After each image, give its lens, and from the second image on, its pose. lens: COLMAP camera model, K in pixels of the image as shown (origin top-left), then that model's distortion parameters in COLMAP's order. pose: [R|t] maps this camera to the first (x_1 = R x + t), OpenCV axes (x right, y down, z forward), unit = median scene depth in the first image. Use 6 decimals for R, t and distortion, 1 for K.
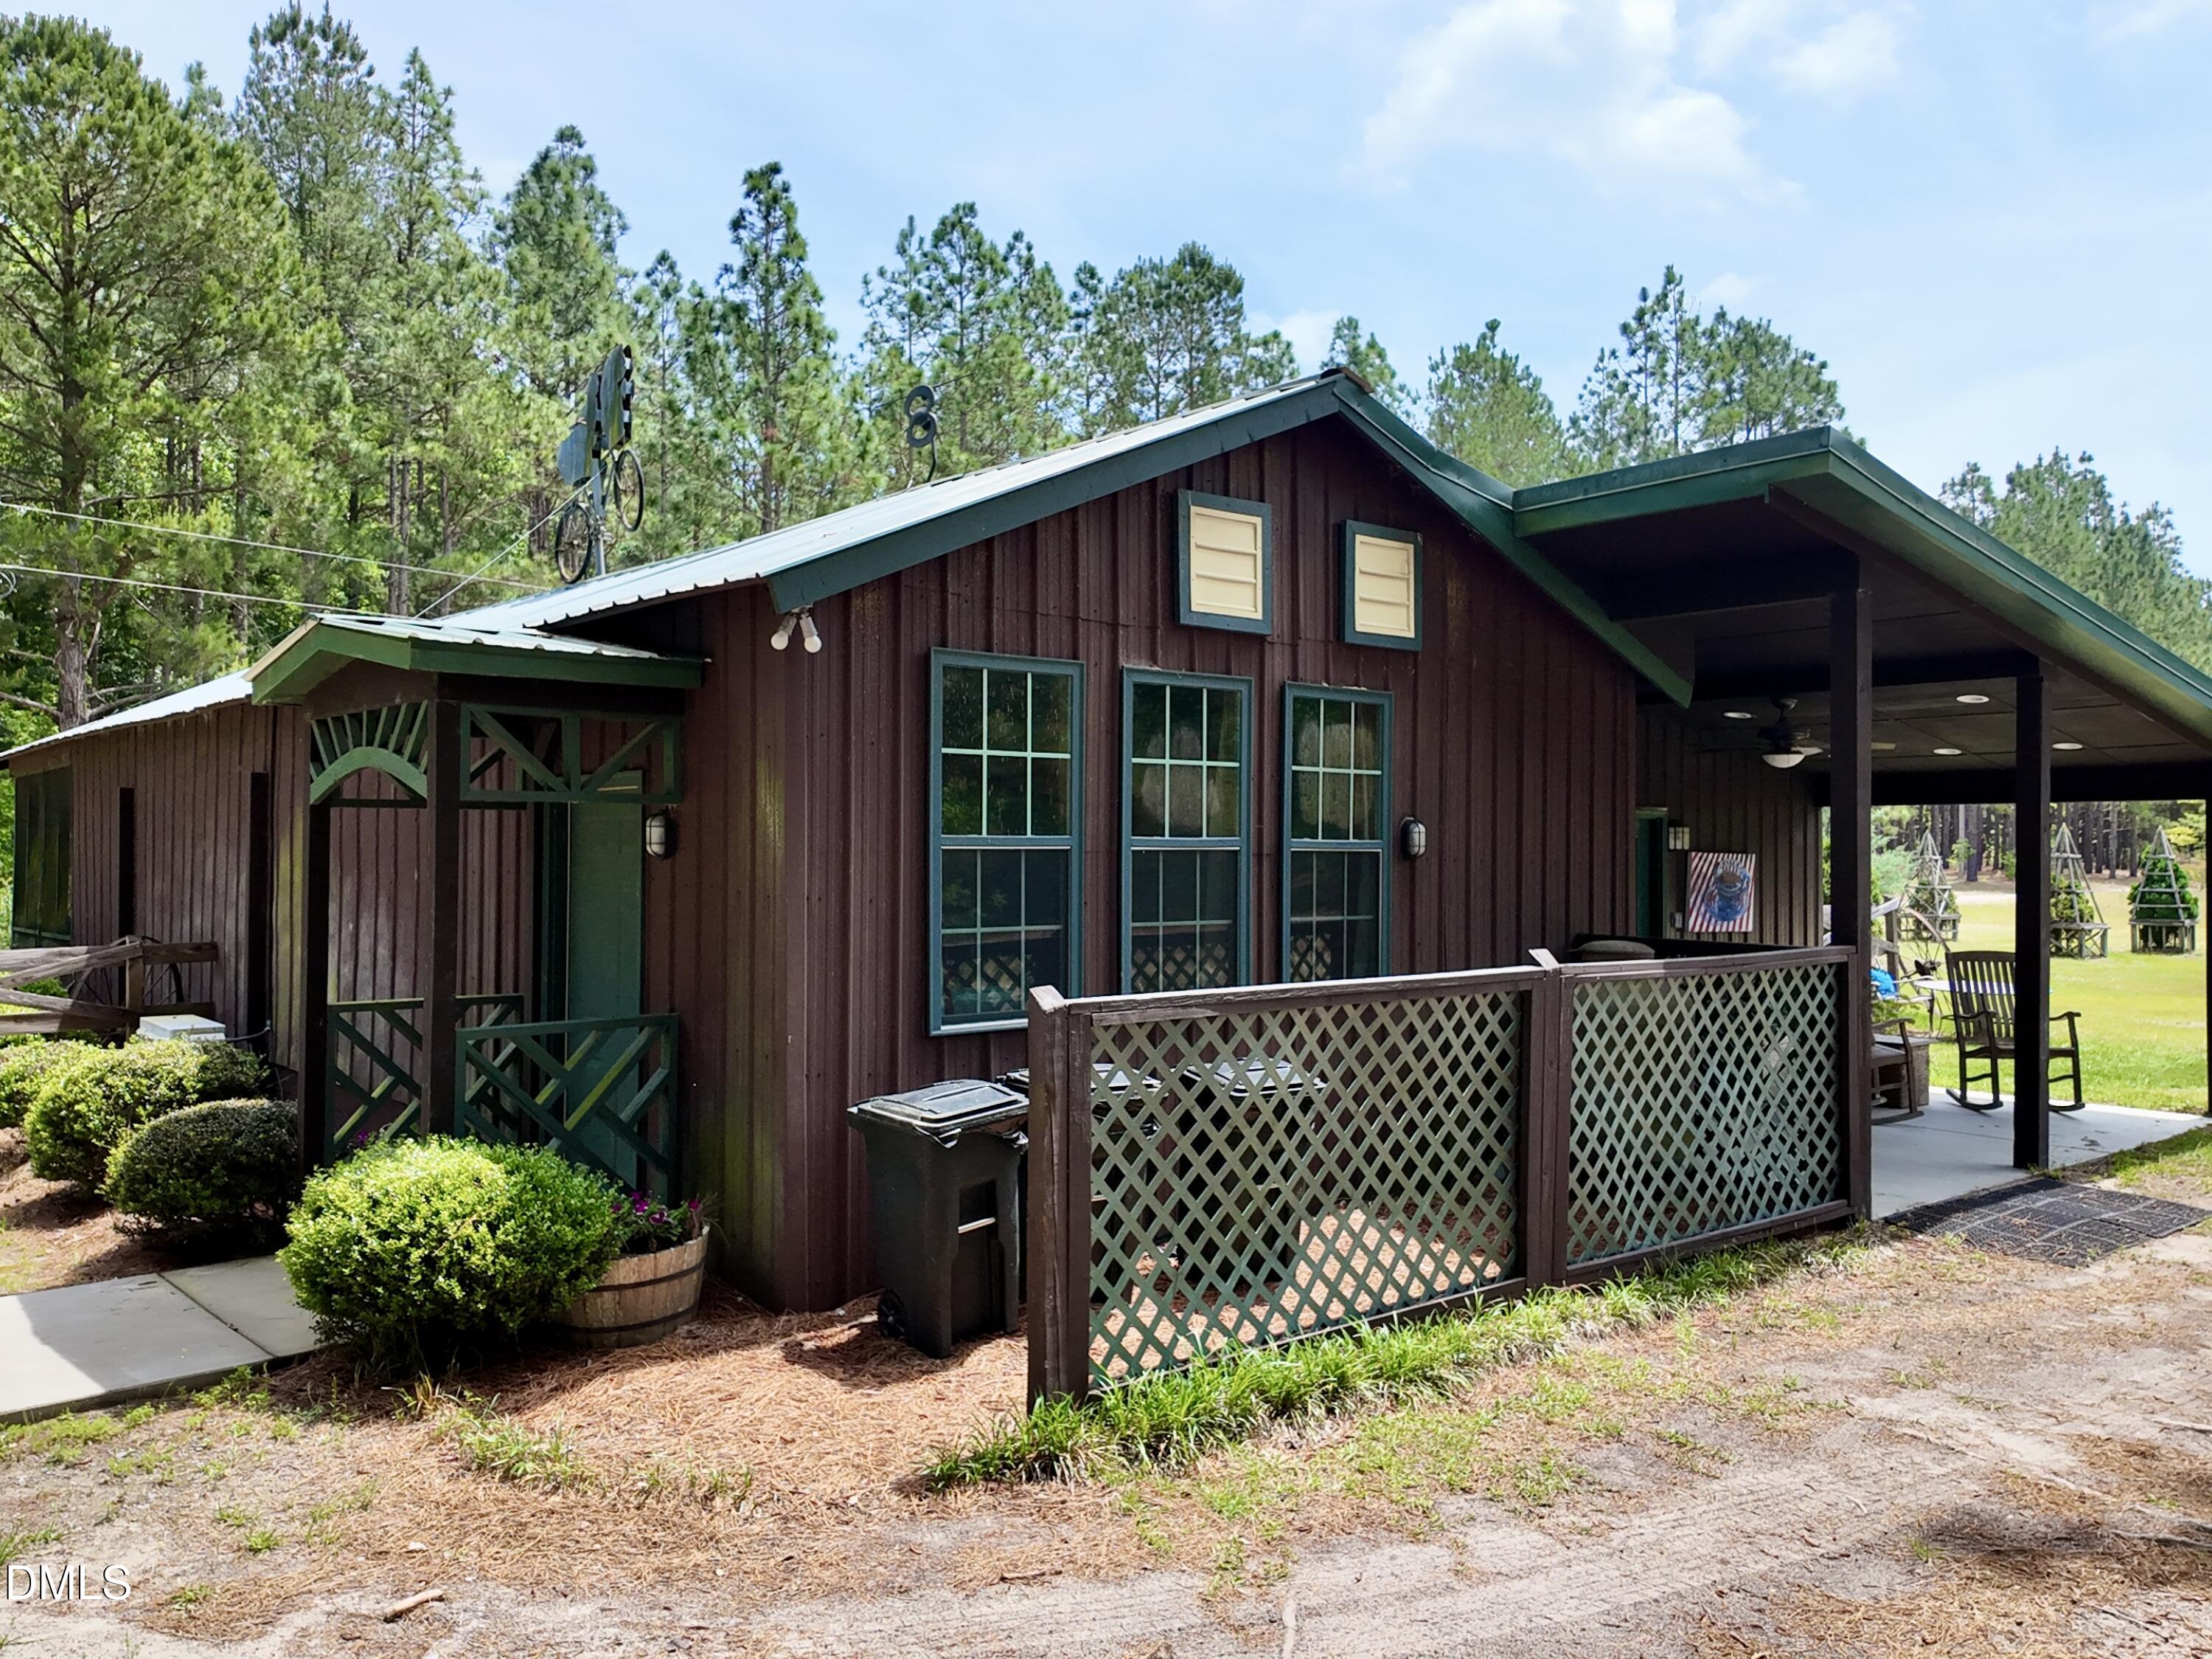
lens RADIAL K [[1724.6, 0, 1106.0], [0, 1724.6, 829.5], [0, 0, 1]] dist [0.129455, -0.200201]
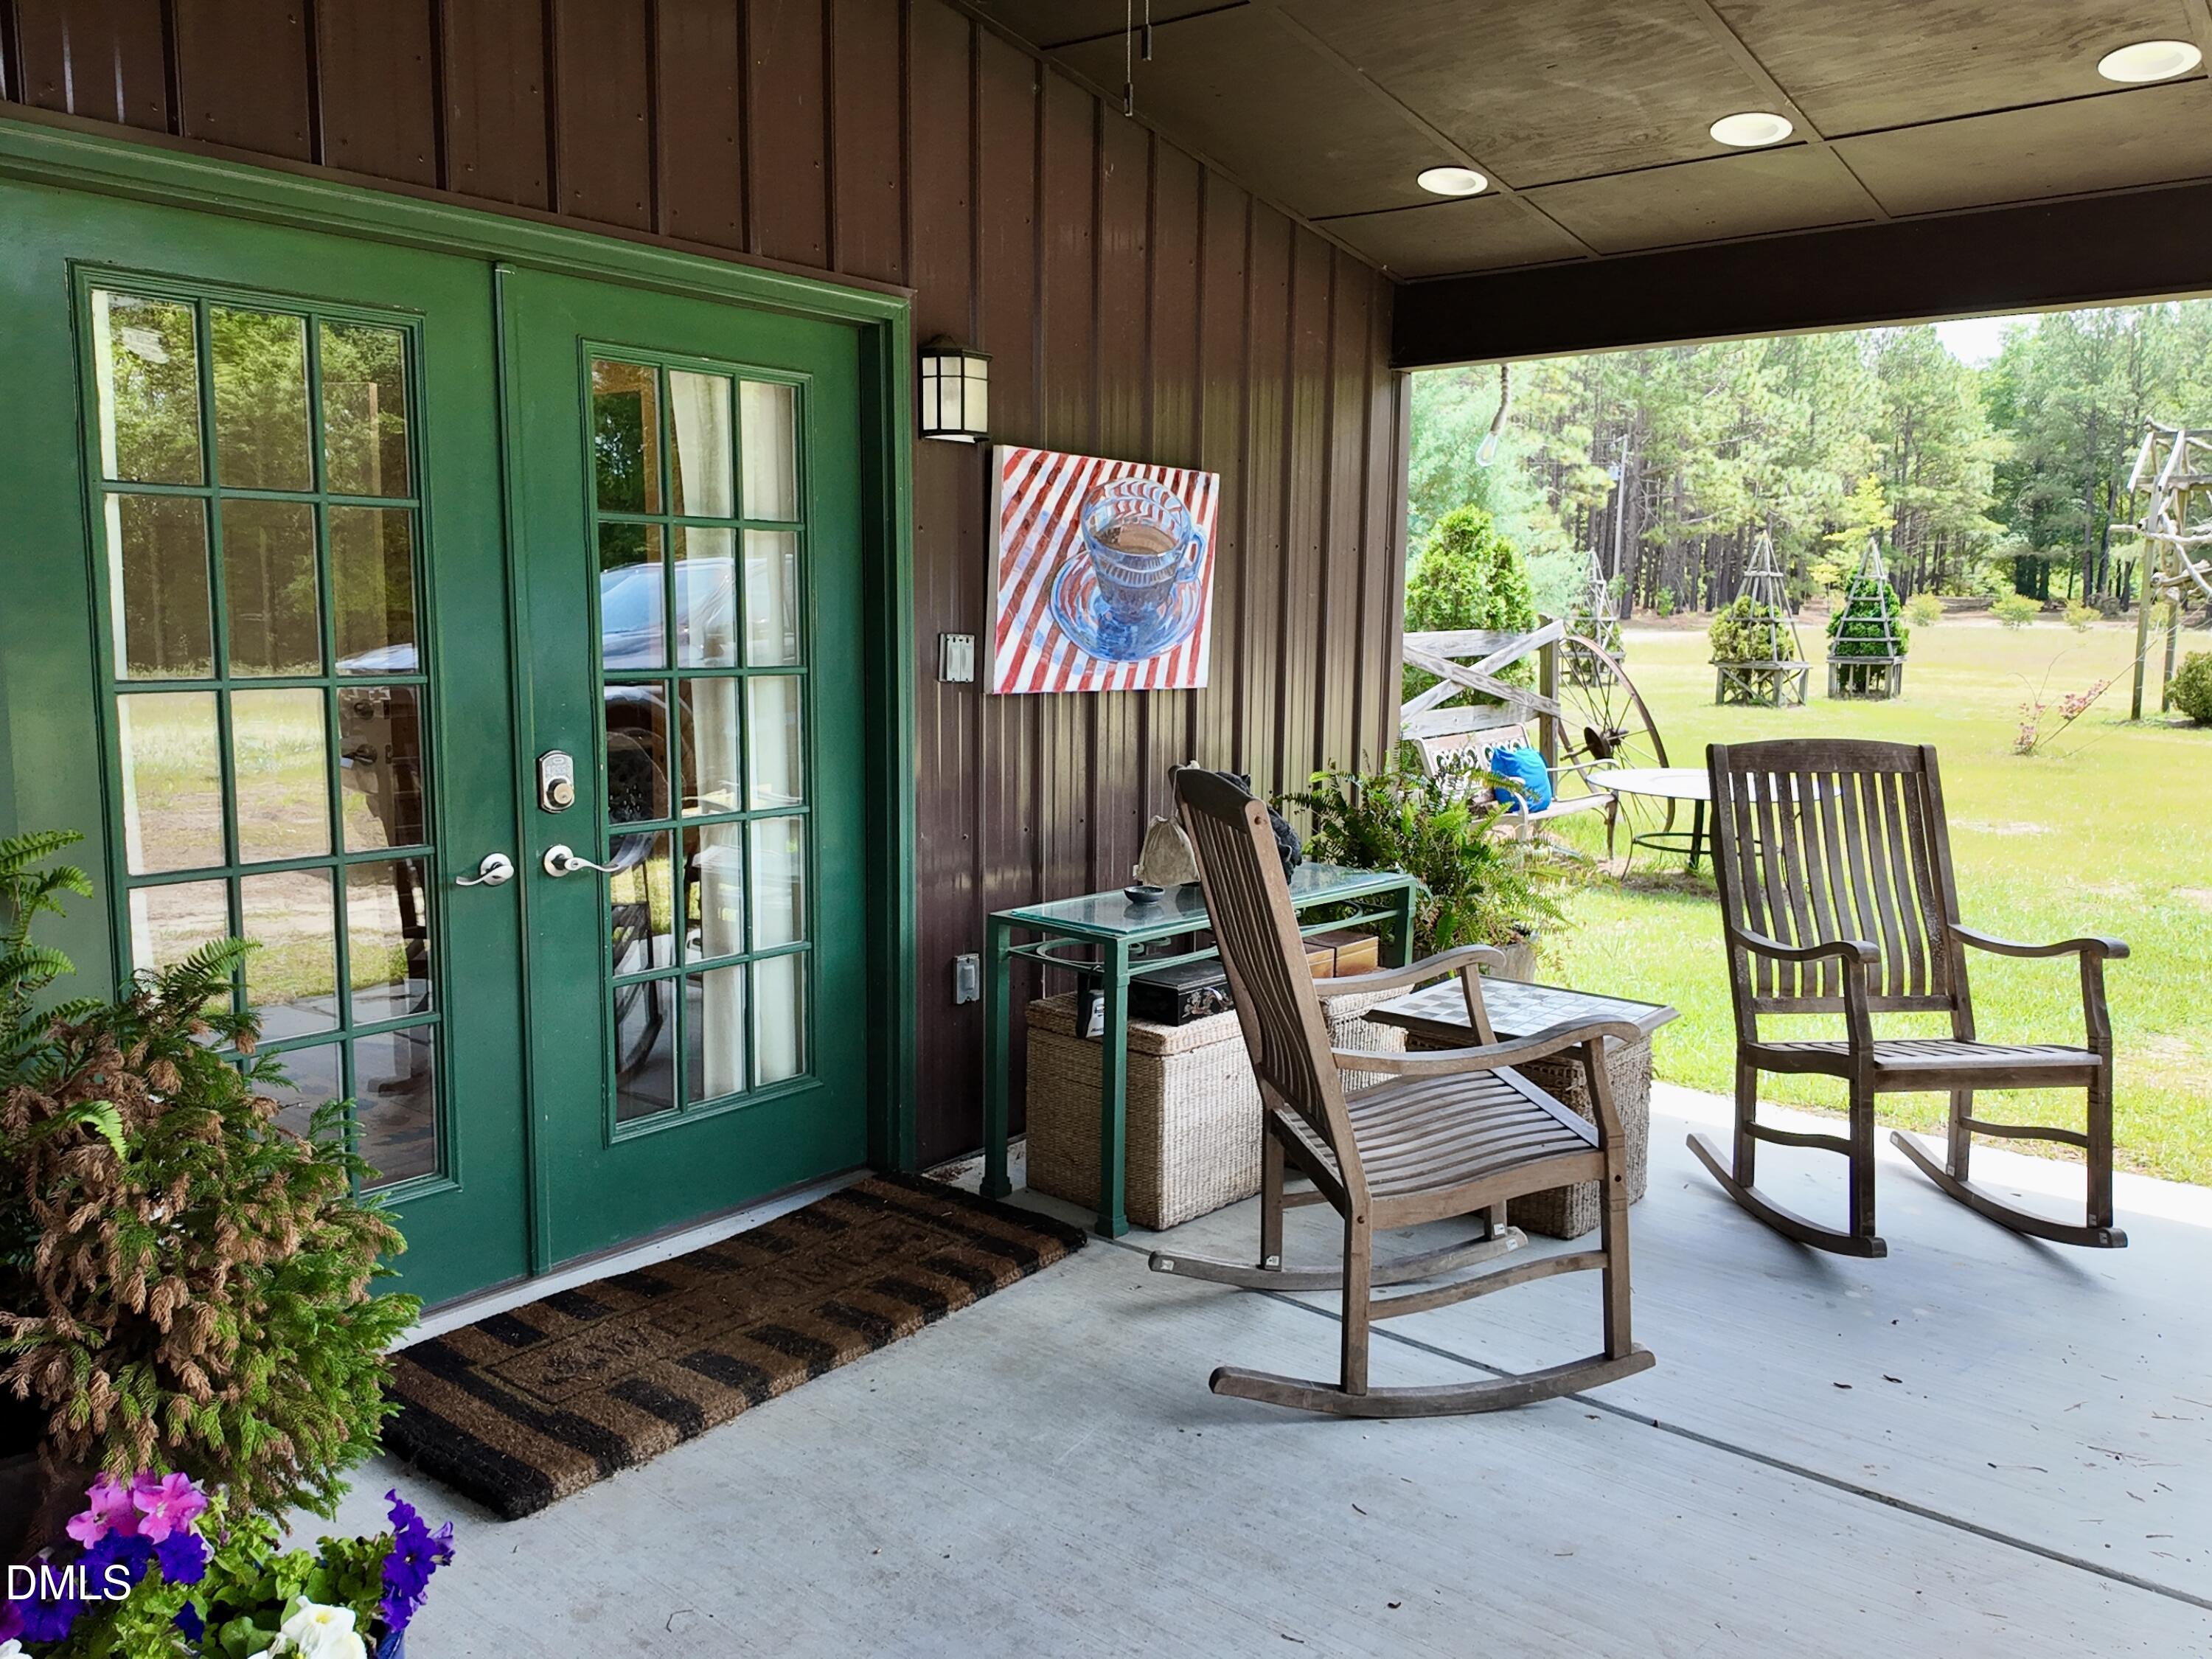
lens RADIAL K [[1724.6, 0, 1106.0], [0, 1724.6, 829.5], [0, 0, 1]] dist [0.129455, -0.200201]
pose [[0.984601, -0.020670, 0.173592, 0.205047], [-0.004796, 0.989418, 0.145013, 0.025348], [-0.174752, -0.143612, 0.974083, 0.464848]]
